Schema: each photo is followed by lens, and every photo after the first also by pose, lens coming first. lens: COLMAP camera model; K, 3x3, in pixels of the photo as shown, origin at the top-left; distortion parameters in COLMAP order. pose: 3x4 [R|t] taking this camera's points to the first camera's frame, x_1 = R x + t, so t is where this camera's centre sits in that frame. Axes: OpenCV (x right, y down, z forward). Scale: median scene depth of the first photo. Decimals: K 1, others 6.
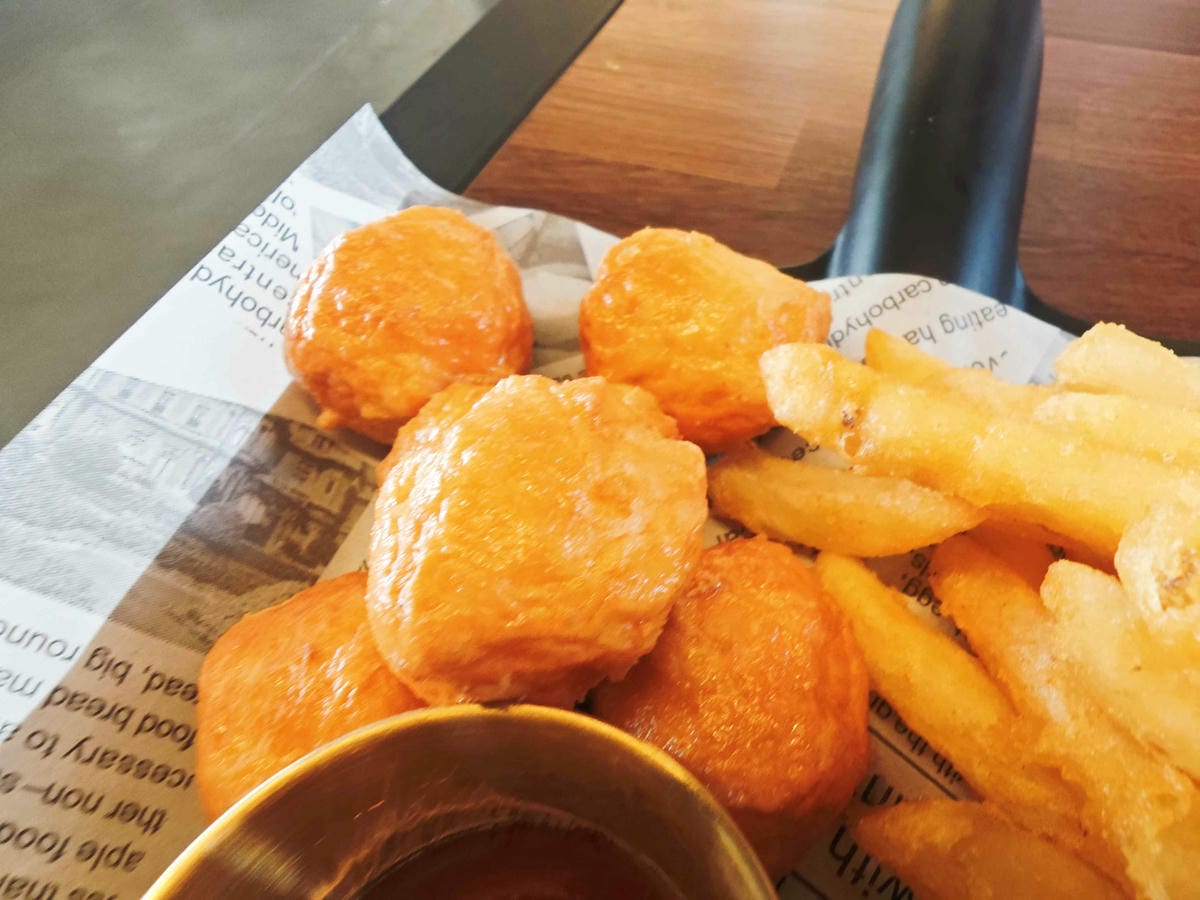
lens RADIAL K [[803.8, 0, 746.2], [0, 803.8, 416.7], [0, 0, 1]] dist [0.006522, -0.002523]
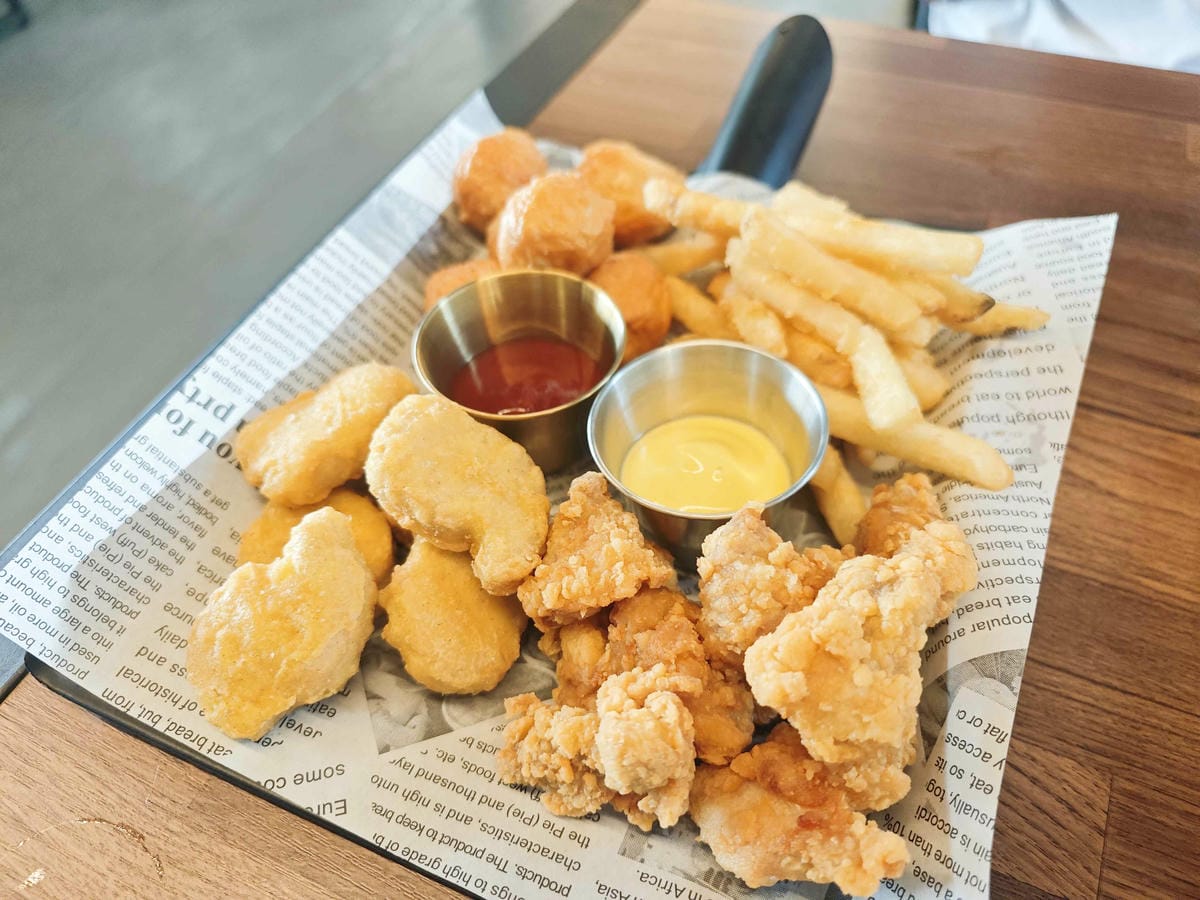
lens RADIAL K [[854.9, 0, 594.8], [0, 854.9, 457.4], [0, 0, 1]] dist [-0.076260, 0.068632]
pose [[0.986707, 0.084902, -0.138568, 0.279050], [-0.086576, 0.996227, -0.006088, 0.724787], [0.137528, 0.018004, 0.990334, -1.480726]]
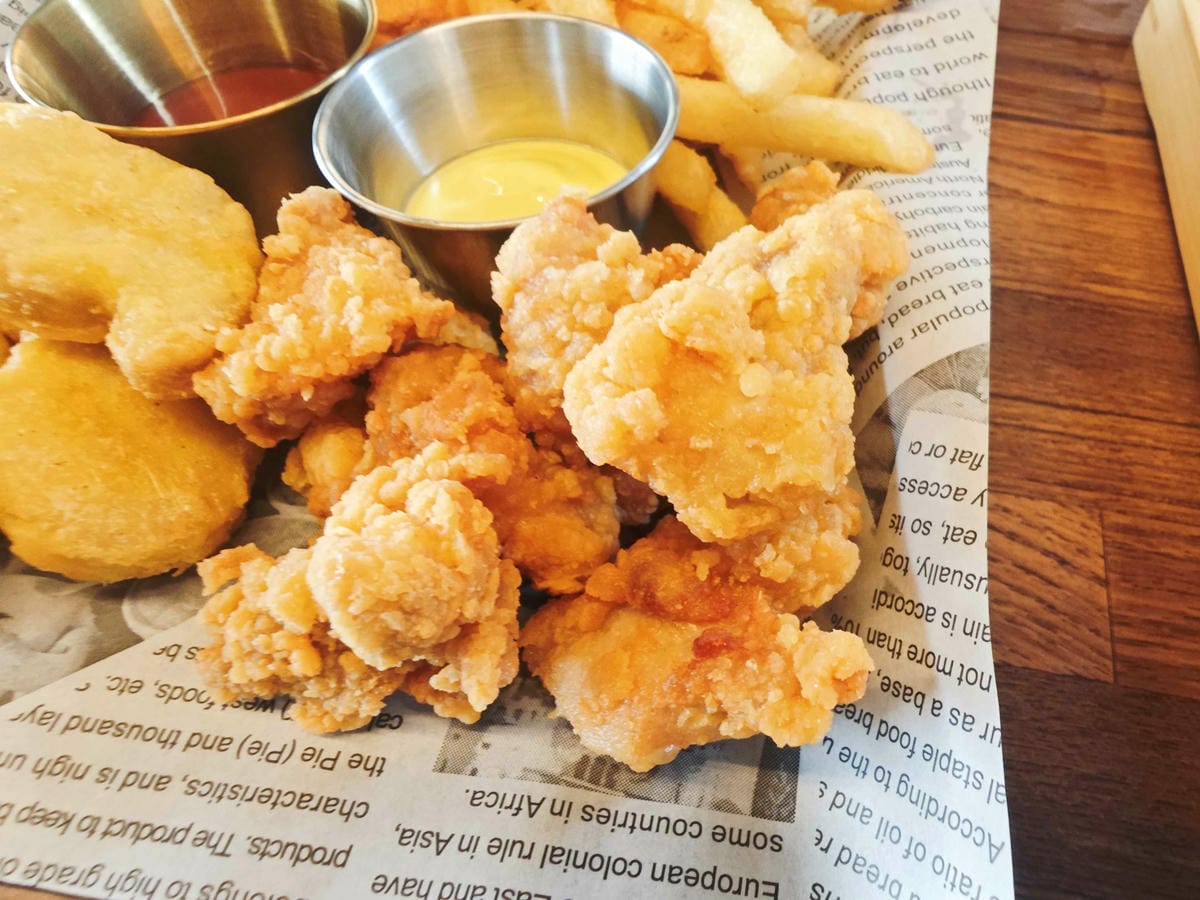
lens RADIAL K [[803.8, 0, 746.2], [0, 803.8, 416.7], [0, 0, 1]] dist [0.006522, -0.002523]
pose [[0.991757, -0.063125, 0.111505, 0.447345], [0.057073, 0.996761, 0.056661, 1.014992], [-0.114720, -0.049830, 0.992147, -0.833028]]
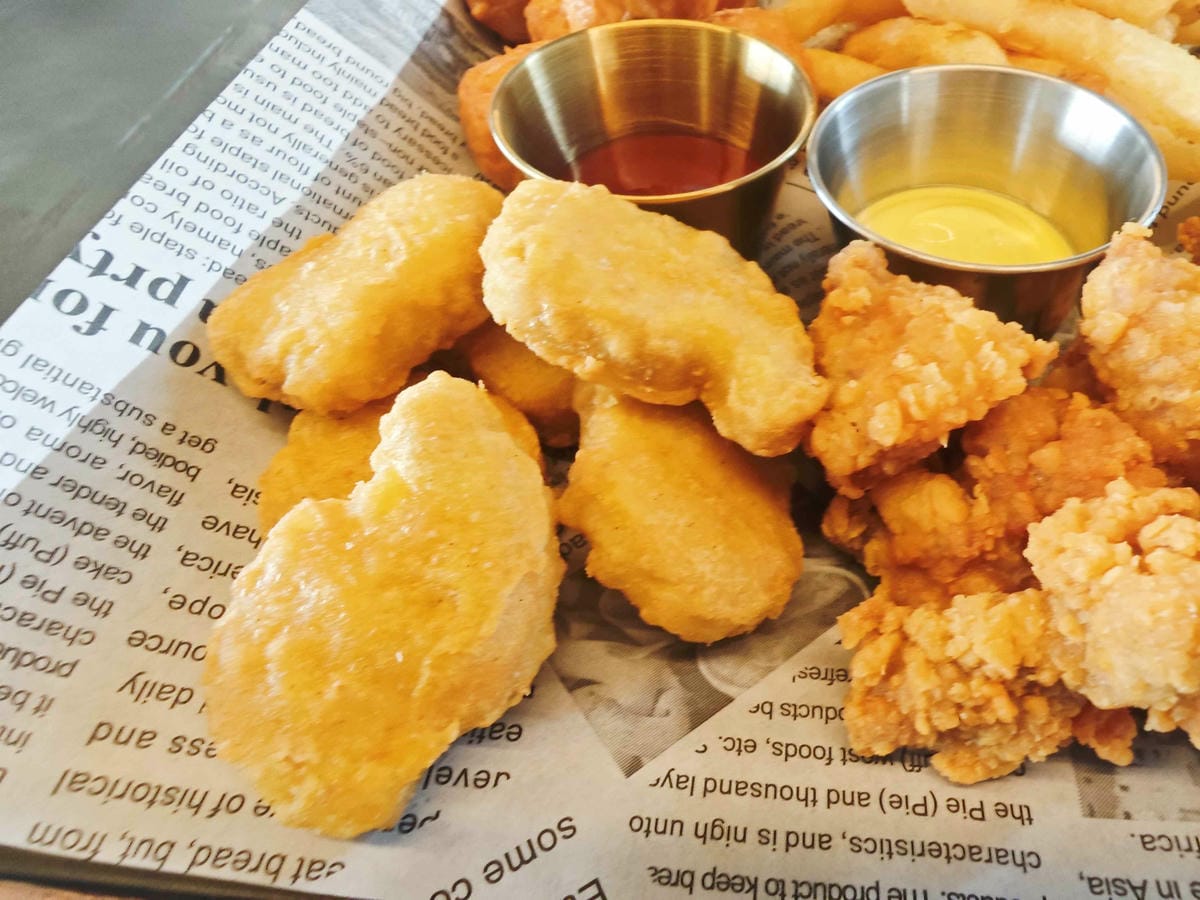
lens RADIAL K [[803.8, 0, 746.2], [0, 803.8, 416.7], [0, 0, 1]] dist [0.006522, -0.002523]
pose [[0.987584, -0.117962, 0.103743, -0.257088], [0.118128, 0.992988, 0.004561, 0.954617], [-0.103554, 0.007750, 0.994594, -0.762659]]
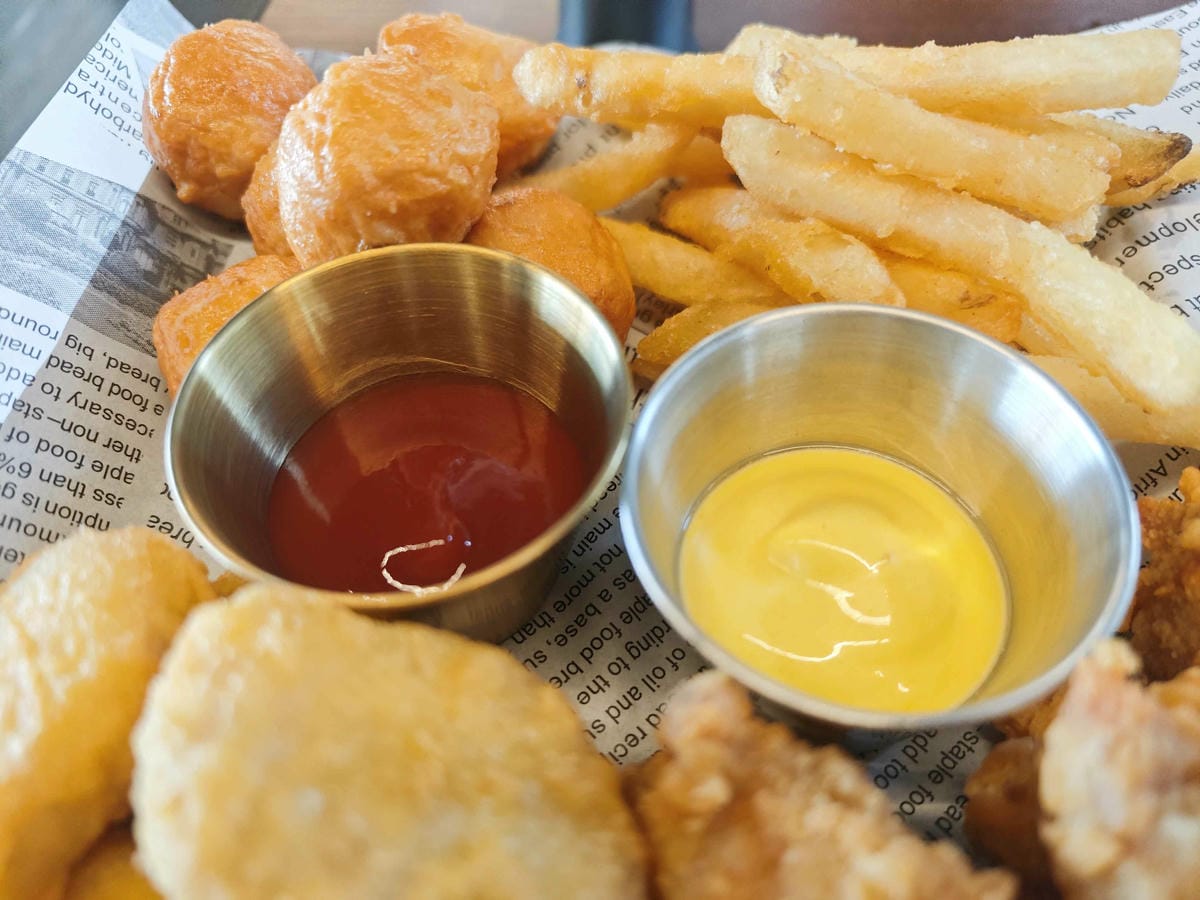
lens RADIAL K [[873.6, 0, 603.1], [0, 873.6, 457.2], [0, 0, 1]] dist [-0.043041, 0.001960]
pose [[0.976815, -0.178990, 0.117456, -0.114822], [0.175610, 0.983702, 0.038612, 0.508514], [-0.122453, -0.017090, 0.992327, -0.471231]]
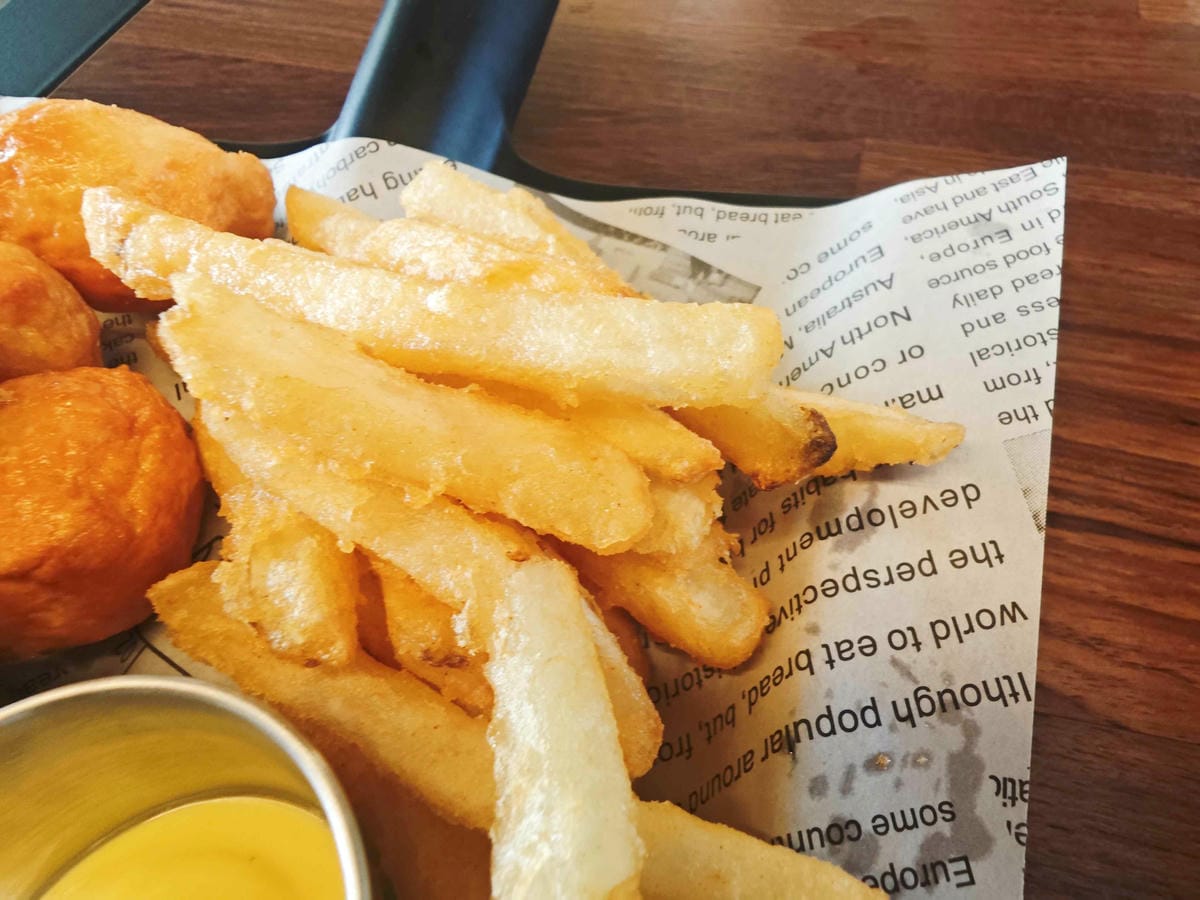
lens RADIAL K [[803.8, 0, 746.2], [0, 803.8, 416.7], [0, 0, 1]] dist [0.006522, -0.002523]
pose [[0.996380, -0.070123, 0.048063, 0.781265], [0.065401, 0.993456, 0.093633, 0.157704], [-0.054314, -0.090151, 0.994446, -0.173290]]
